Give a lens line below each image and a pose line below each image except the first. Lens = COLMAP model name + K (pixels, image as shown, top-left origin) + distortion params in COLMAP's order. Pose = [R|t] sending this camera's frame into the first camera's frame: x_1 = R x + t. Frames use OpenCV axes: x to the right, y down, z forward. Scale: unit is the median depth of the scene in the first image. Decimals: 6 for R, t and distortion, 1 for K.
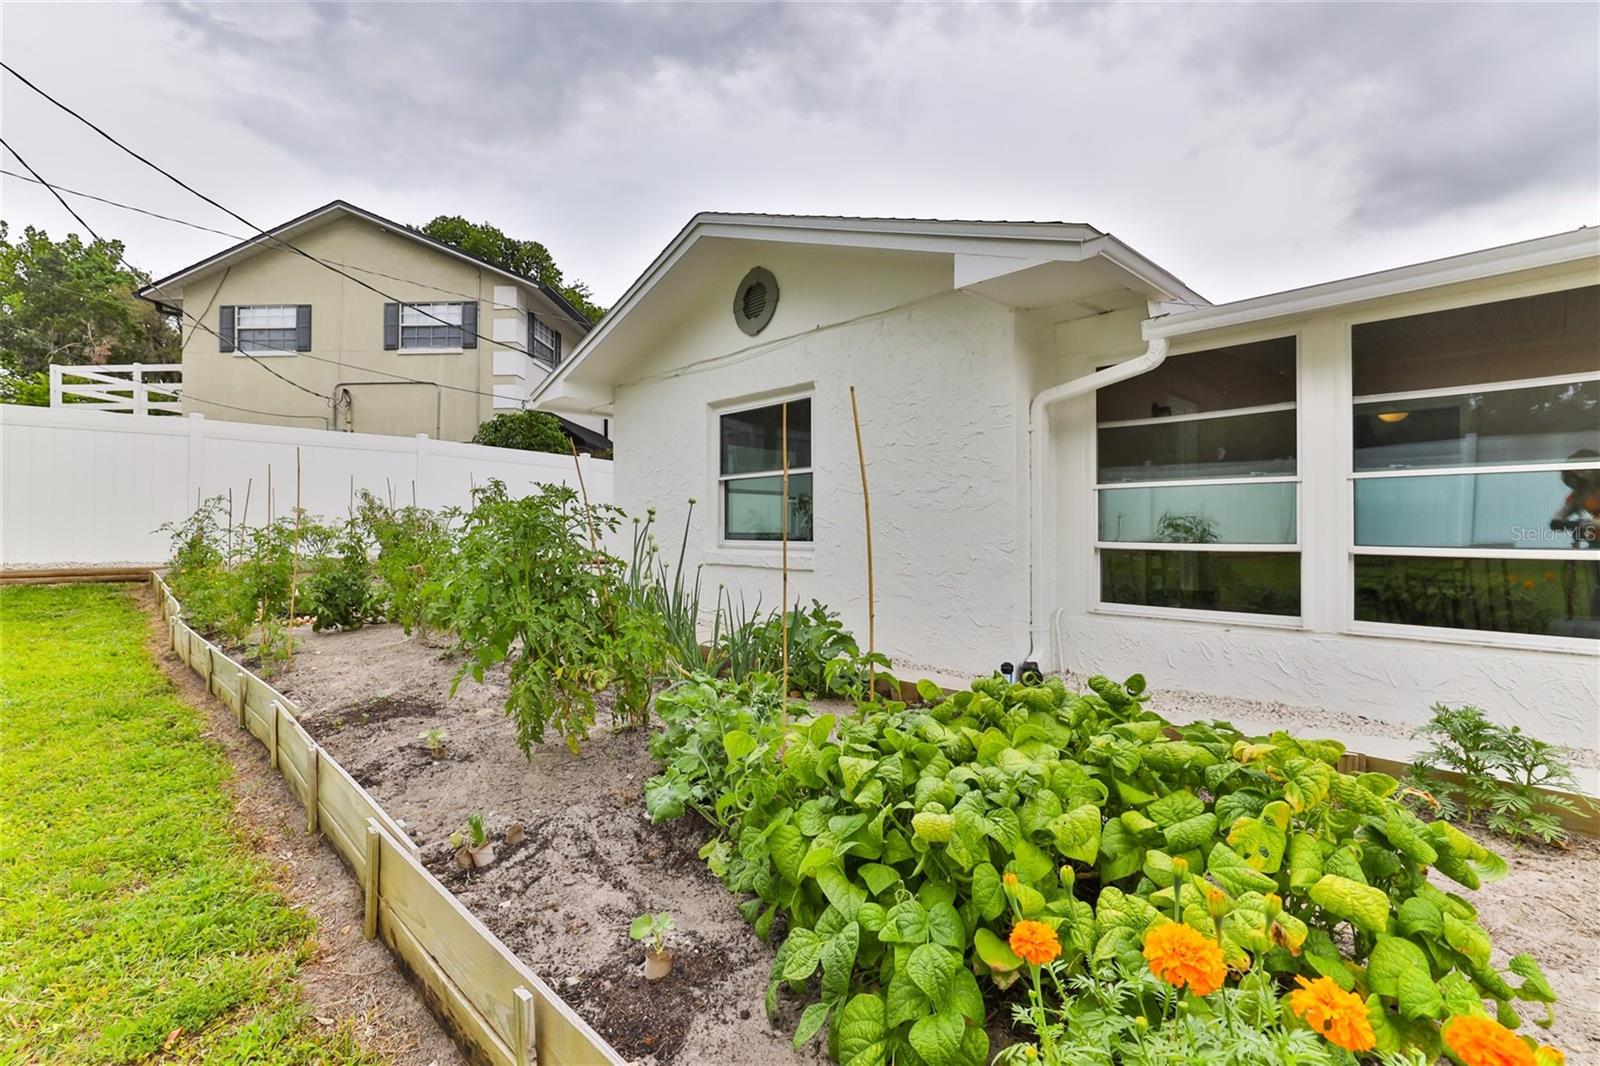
lens RADIAL K [[727.7, 0, 800.0], [0, 727.7, 533.0], [0, 0, 1]] dist [-0.030358, 0.021832]
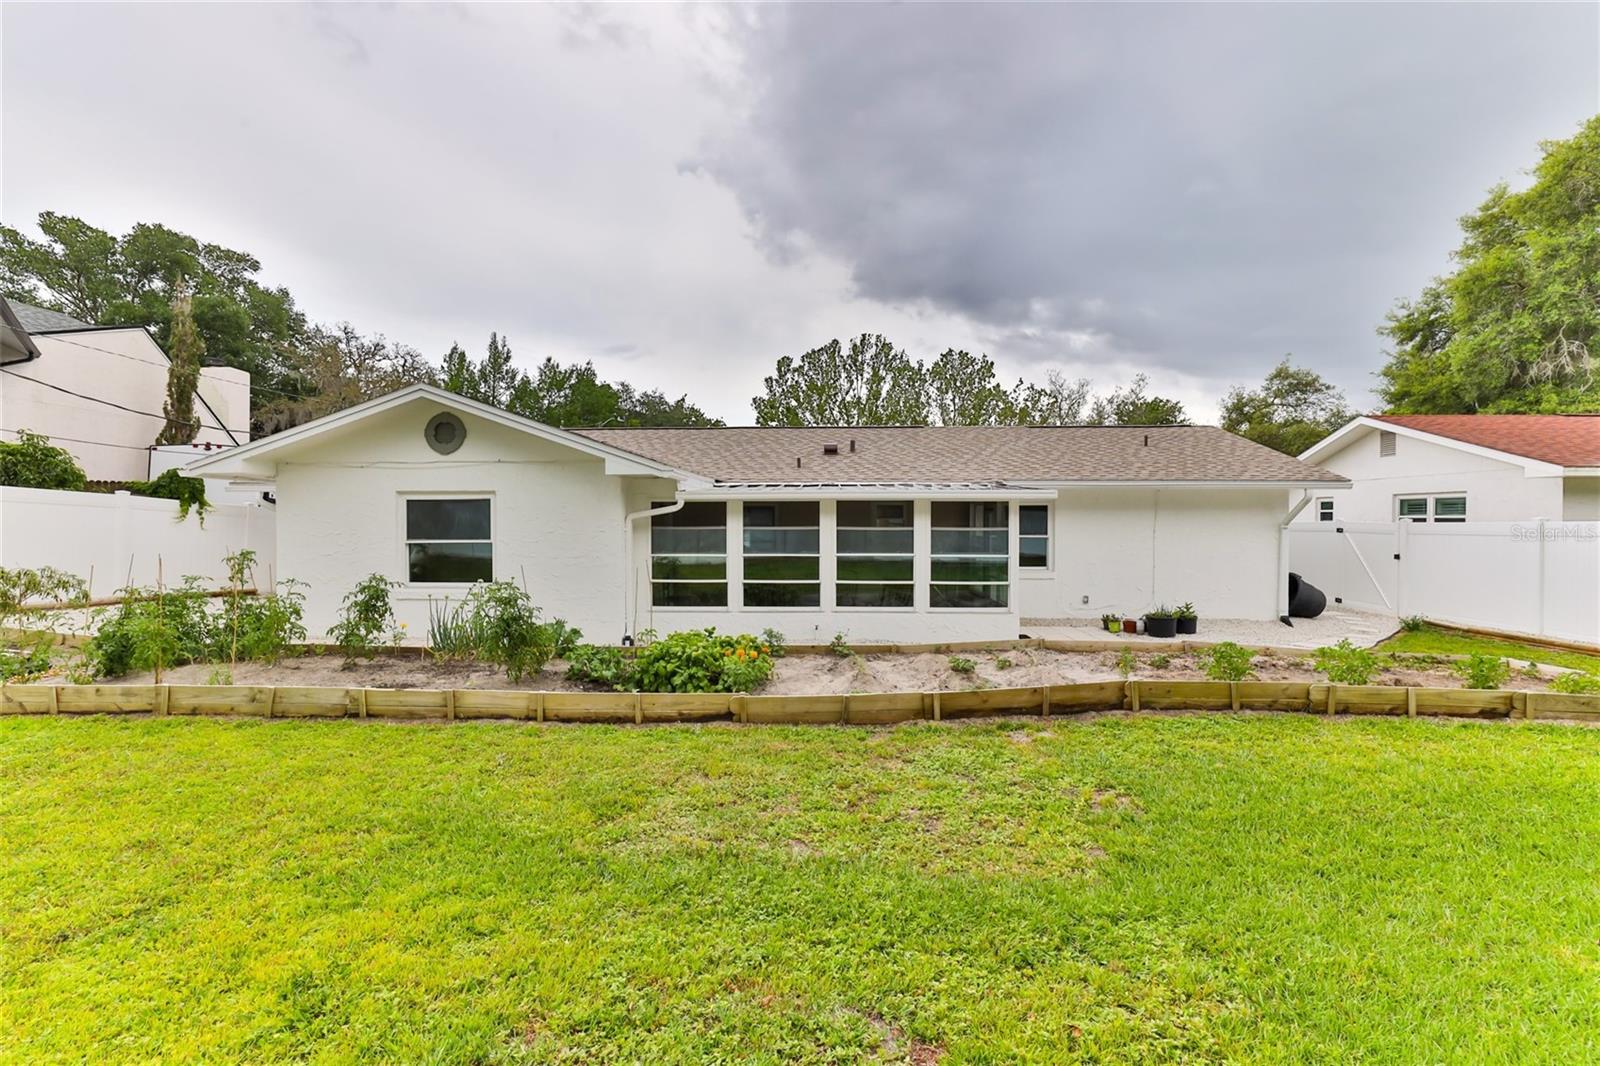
lens RADIAL K [[727.7, 0, 800.0], [0, 727.7, 533.0], [0, 0, 1]] dist [-0.030358, 0.021832]
pose [[0.726673, -0.012551, 0.686869, -0.235868], [0.006640, 0.999915, 0.011247, -0.045580], [-0.686952, -0.003612, 0.726694, -0.281203]]
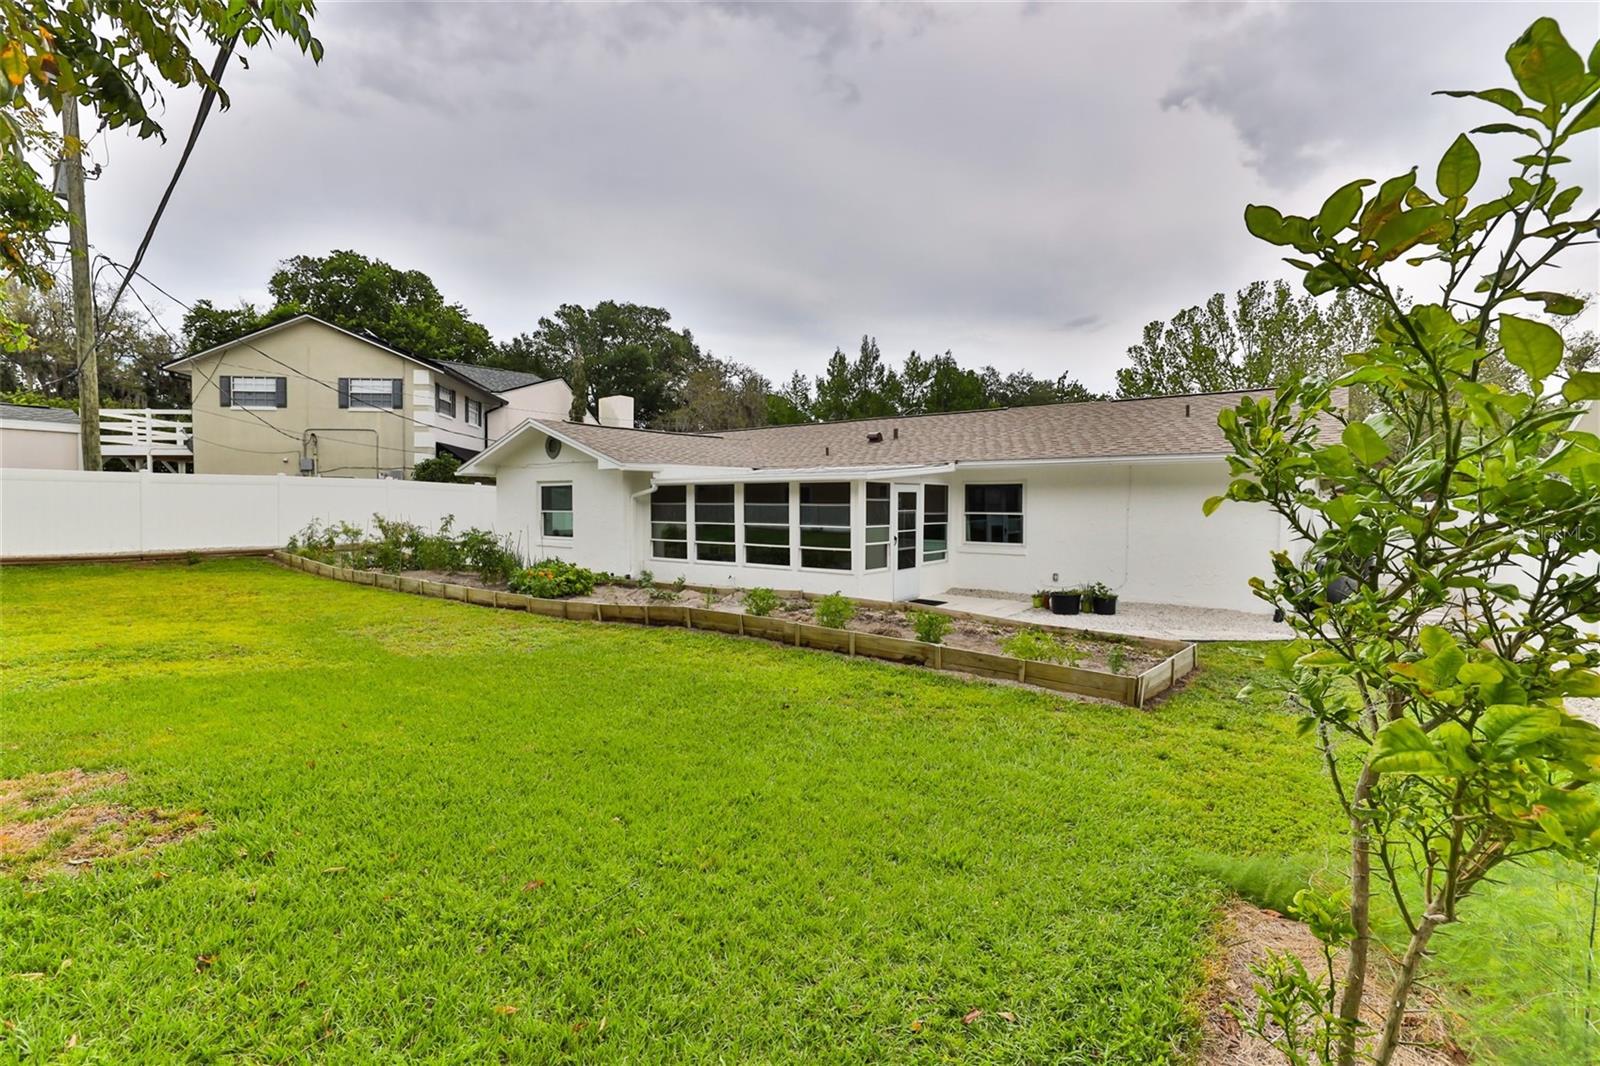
lens RADIAL K [[727.7, 0, 800.0], [0, 727.7, 533.0], [0, 0, 1]] dist [-0.030358, 0.021832]
pose [[0.988161, -0.006664, 0.153275, 0.168891], [0.001152, 0.999350, 0.036022, -0.039116], [-0.153416, -0.035419, 0.987527, -0.706090]]
